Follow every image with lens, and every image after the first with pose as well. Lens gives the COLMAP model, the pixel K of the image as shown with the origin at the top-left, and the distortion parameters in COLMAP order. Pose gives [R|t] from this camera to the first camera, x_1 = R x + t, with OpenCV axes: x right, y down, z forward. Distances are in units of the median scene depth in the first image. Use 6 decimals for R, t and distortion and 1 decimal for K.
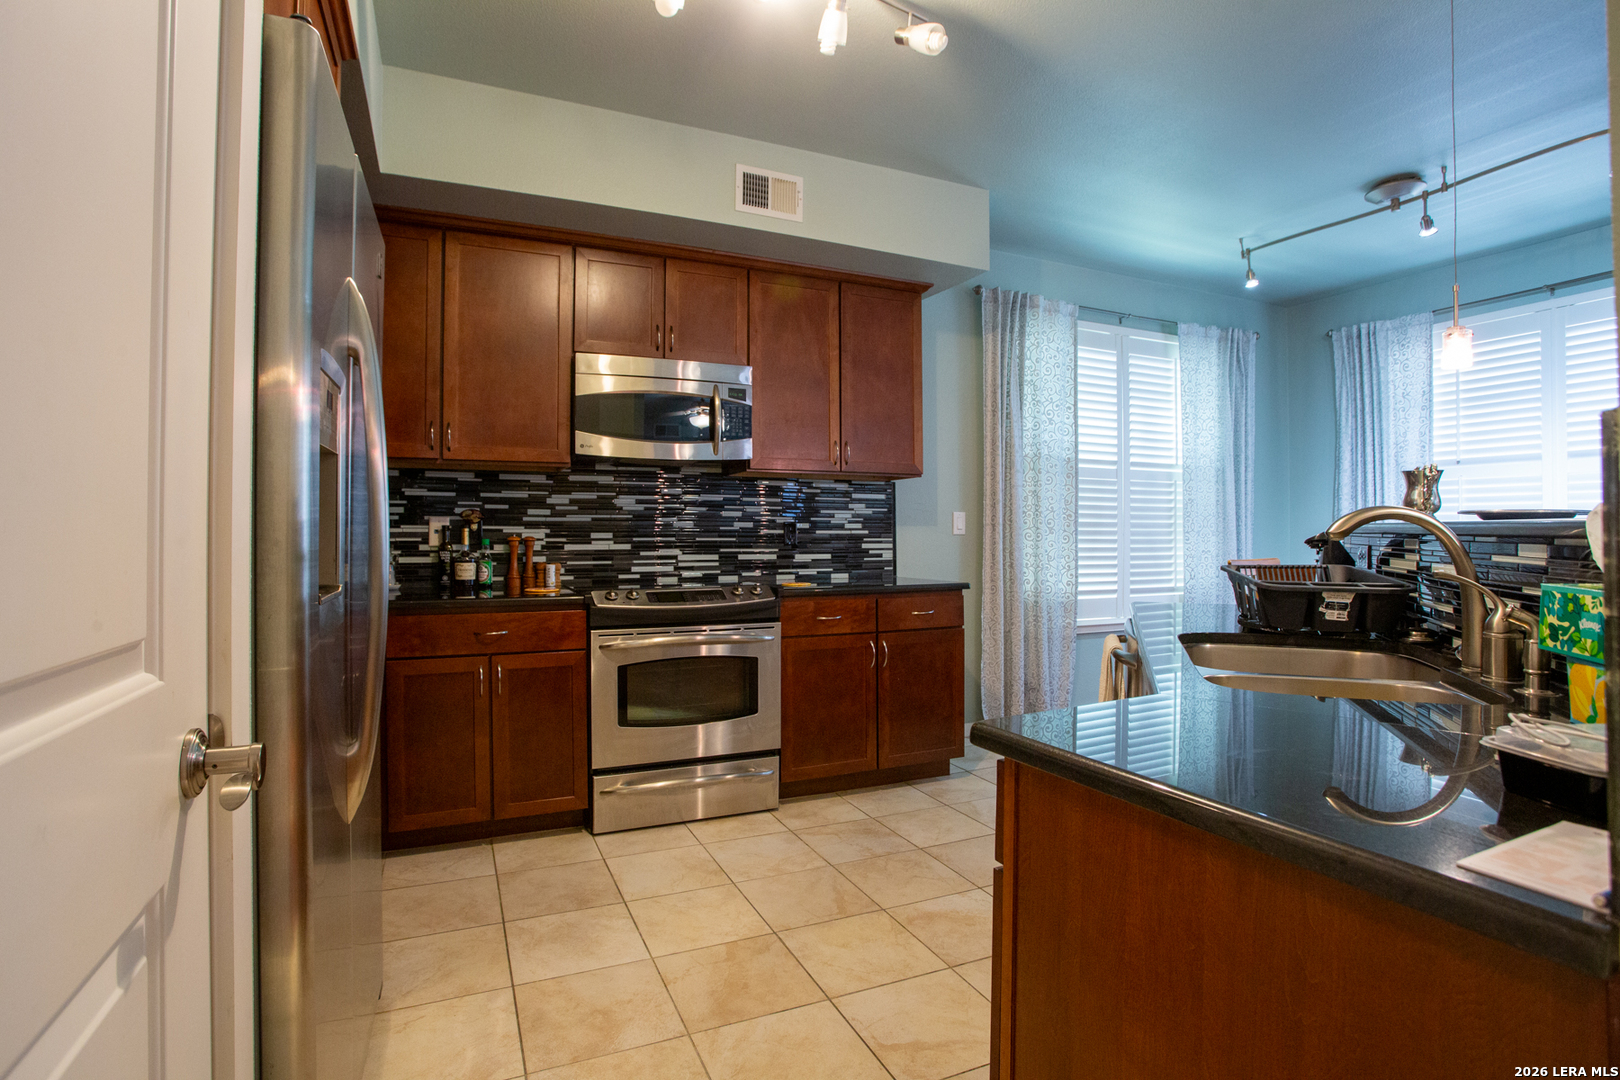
lens RADIAL K [[786.2, 0, 814.3], [0, 786.2, 528.8], [0, 0, 1]] dist [-0.002564, -0.000036]
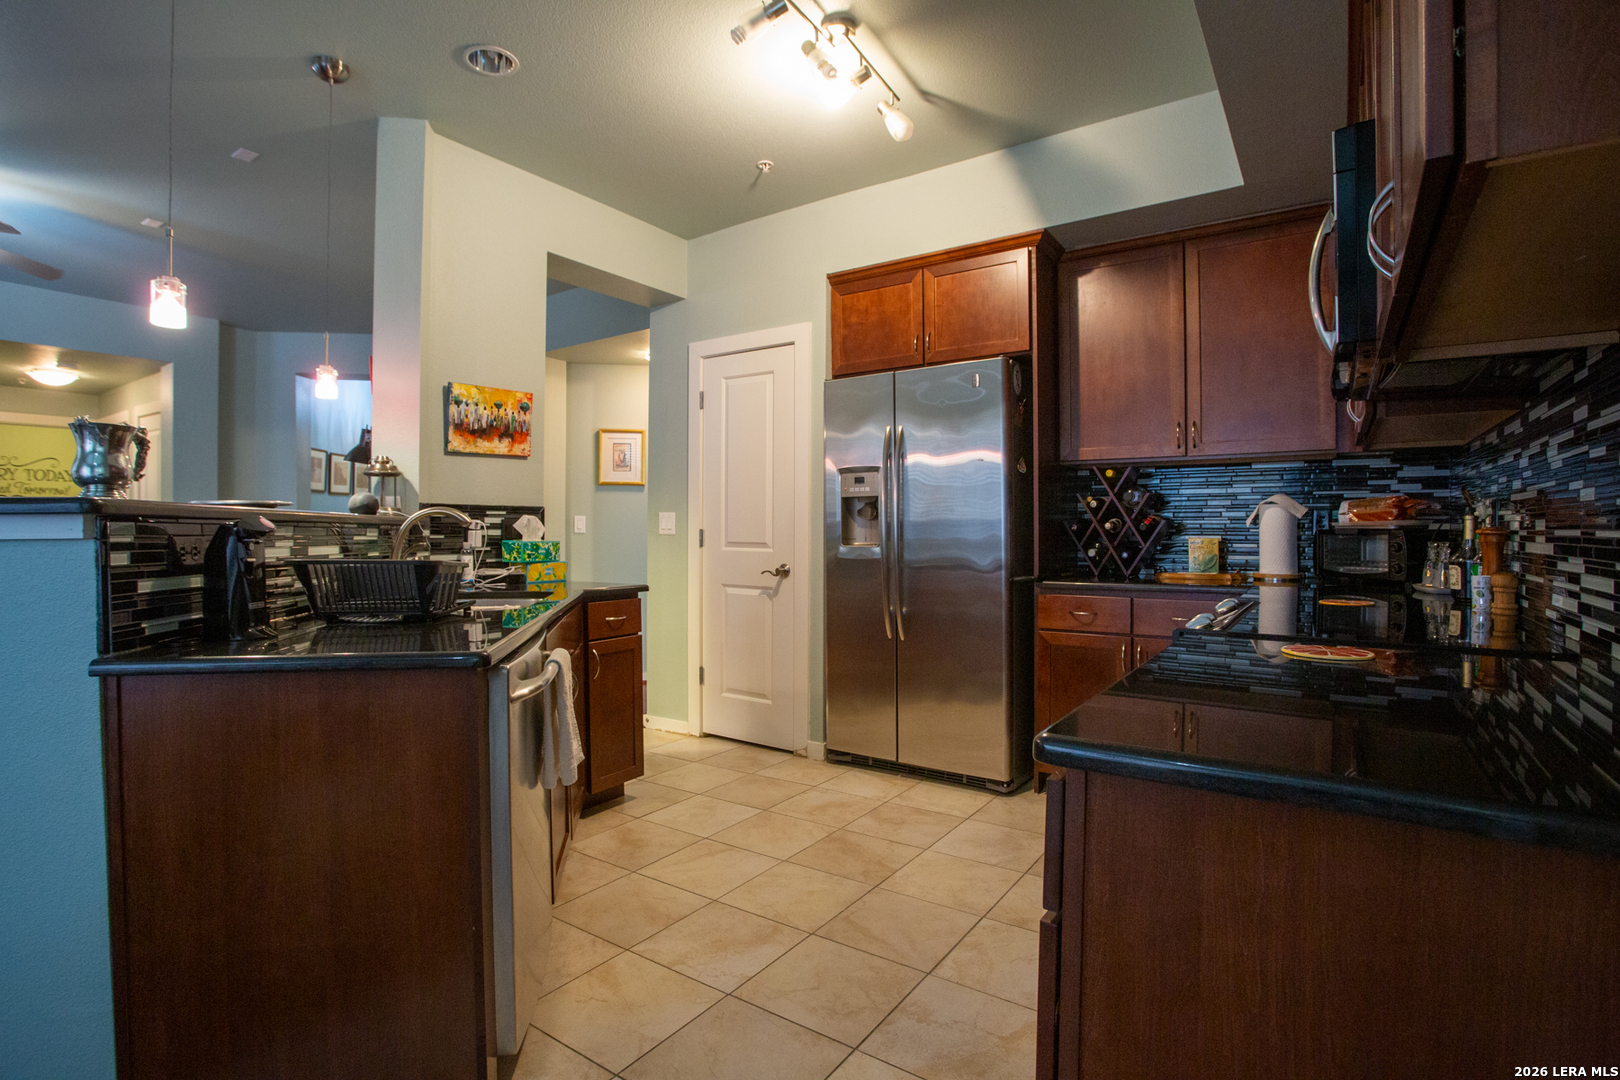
lens RADIAL K [[789.2, 0, 804.0], [0, 789.2, 540.0], [0, 0, 1]] dist [-0.039467, -0.000234]
pose [[-0.857093, 0.003740, -0.515148, 0.685425], [-0.000201, 0.999971, 0.007595, 0.022647], [0.515161, 0.006613, -0.857068, 2.157314]]
